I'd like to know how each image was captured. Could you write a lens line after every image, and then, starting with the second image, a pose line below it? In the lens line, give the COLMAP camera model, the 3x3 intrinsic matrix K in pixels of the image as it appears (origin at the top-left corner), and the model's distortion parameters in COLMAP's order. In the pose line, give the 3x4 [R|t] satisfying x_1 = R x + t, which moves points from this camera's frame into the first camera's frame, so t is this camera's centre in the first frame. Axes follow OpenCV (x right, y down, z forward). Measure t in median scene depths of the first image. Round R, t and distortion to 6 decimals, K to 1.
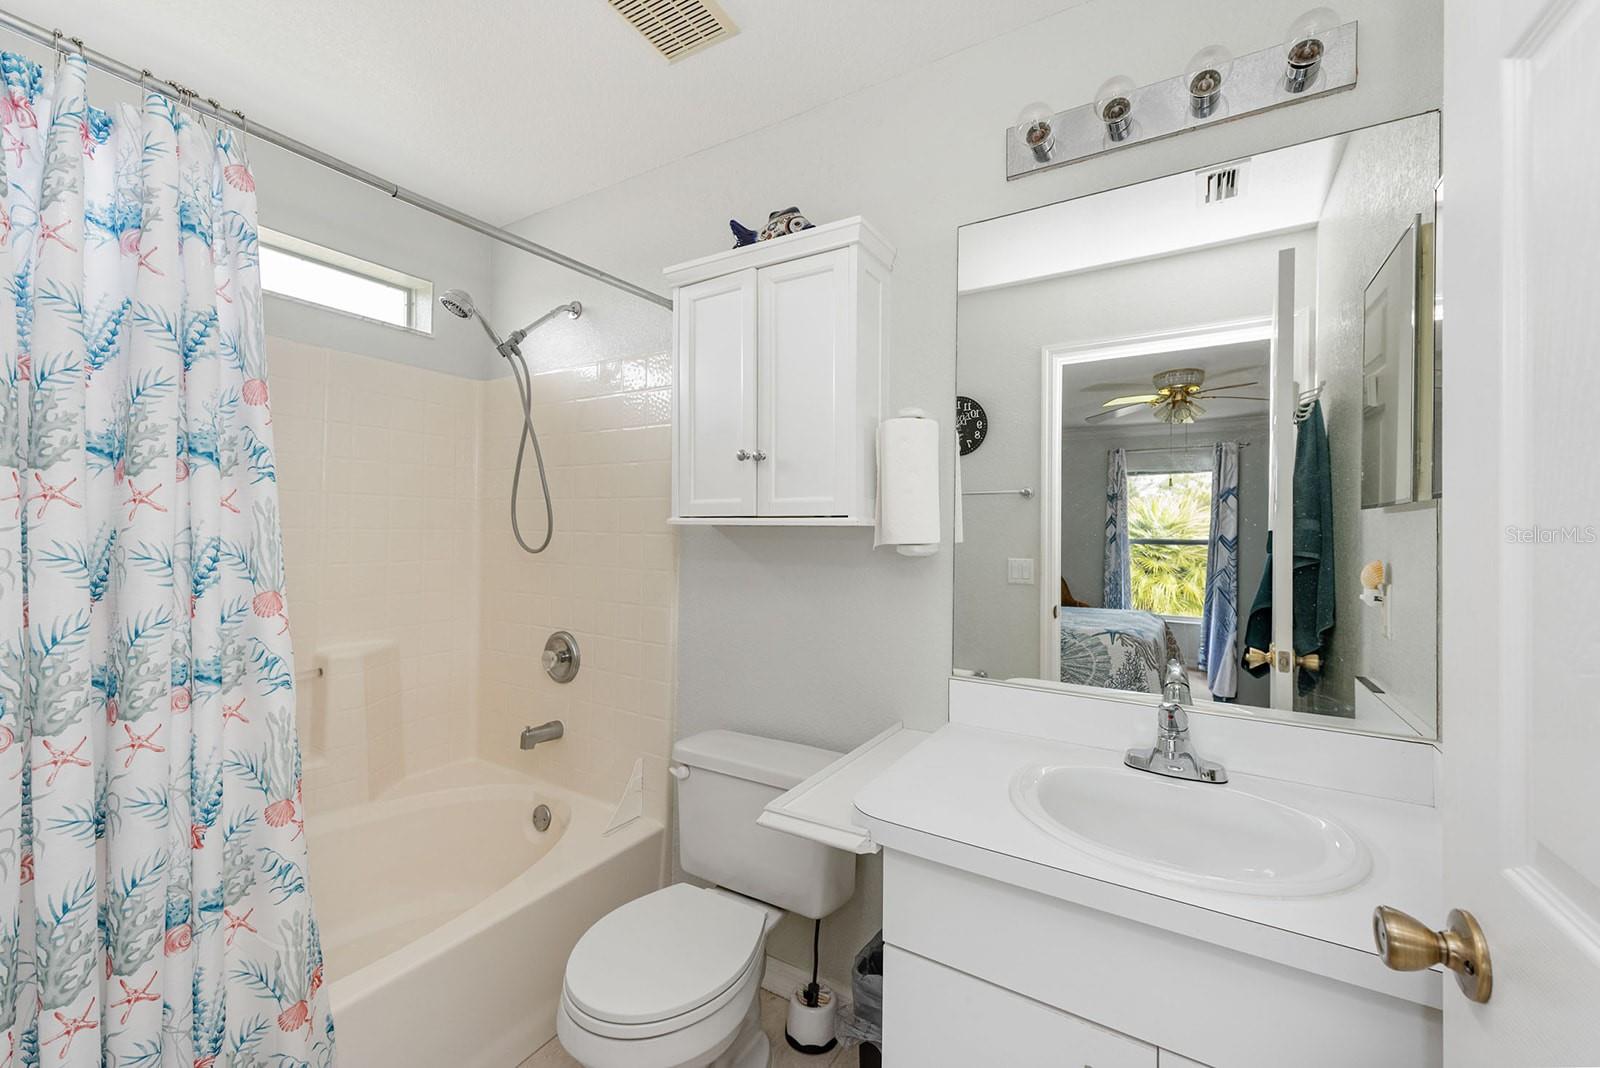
lens RADIAL K [[660.2, 0, 801.2], [0, 660.2, 530.3], [0, 0, 1]] dist [0.007322, -0.000867]
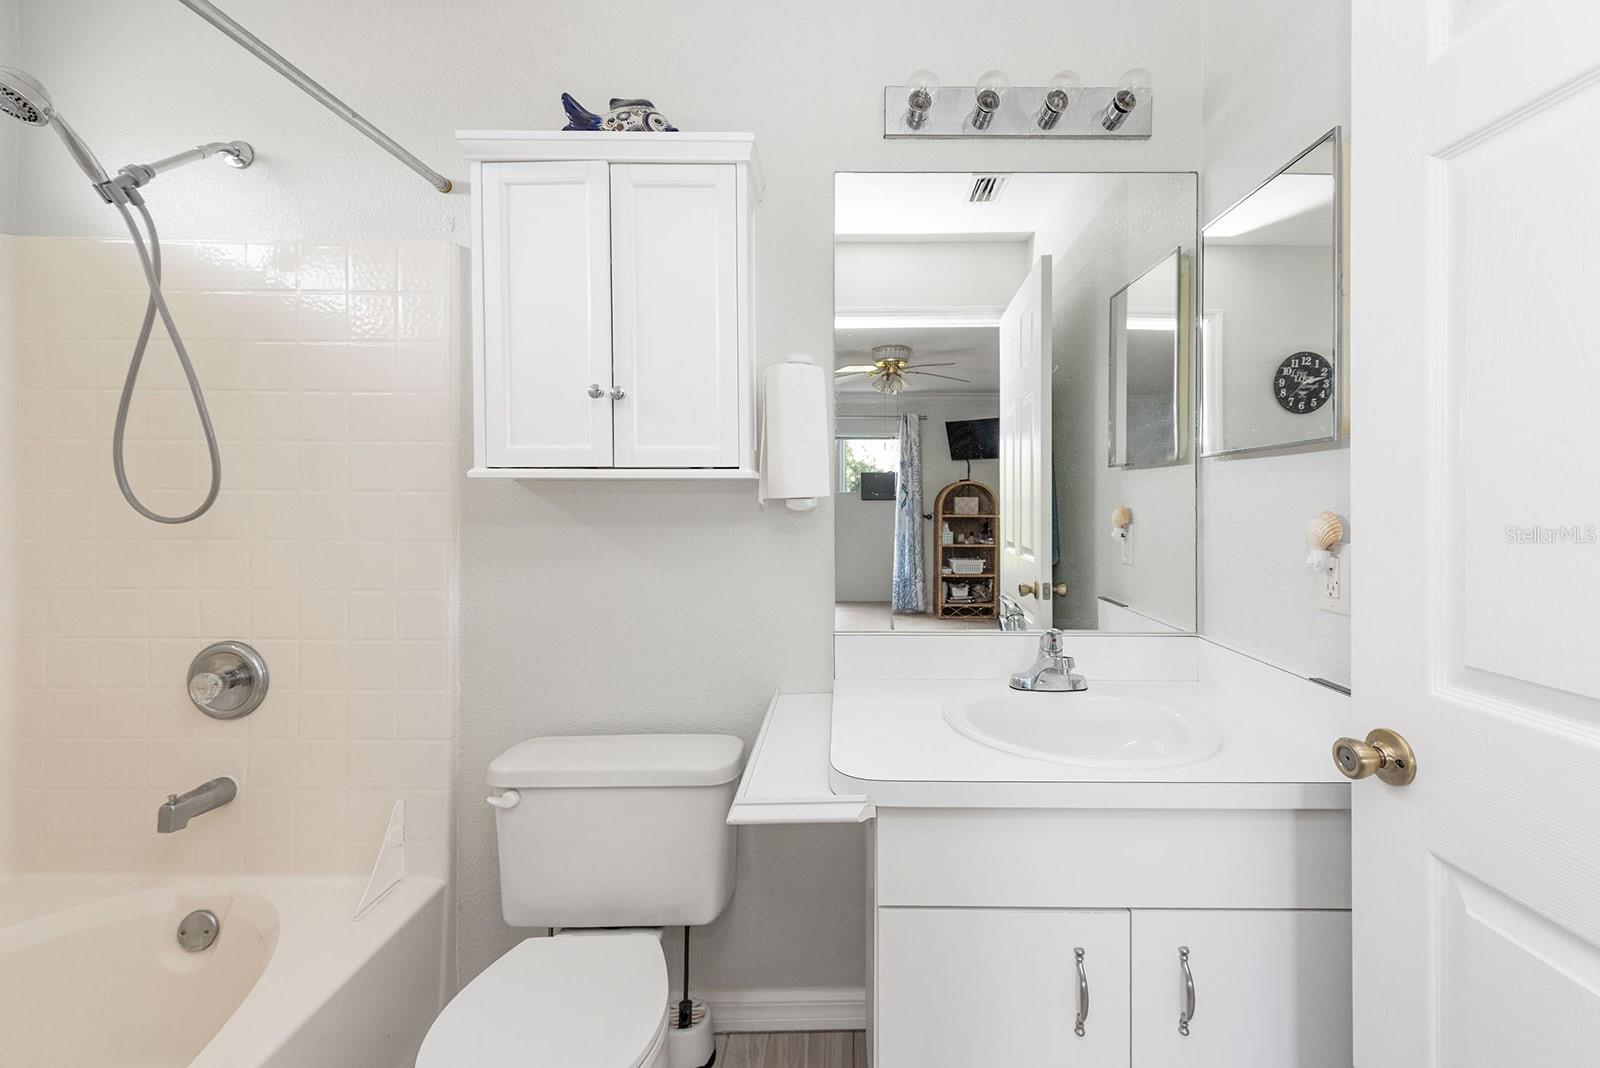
lens RADIAL K [[699.2, 0, 816.3], [0, 699.2, 505.8], [0, 0, 1]] dist [0.007164, -0.001274]
pose [[0.845412, -0.014713, 0.533911, -0.305034], [0.007325, 0.999846, 0.015953, 0.014296], [-0.534064, -0.009576, 0.845390, 0.122277]]
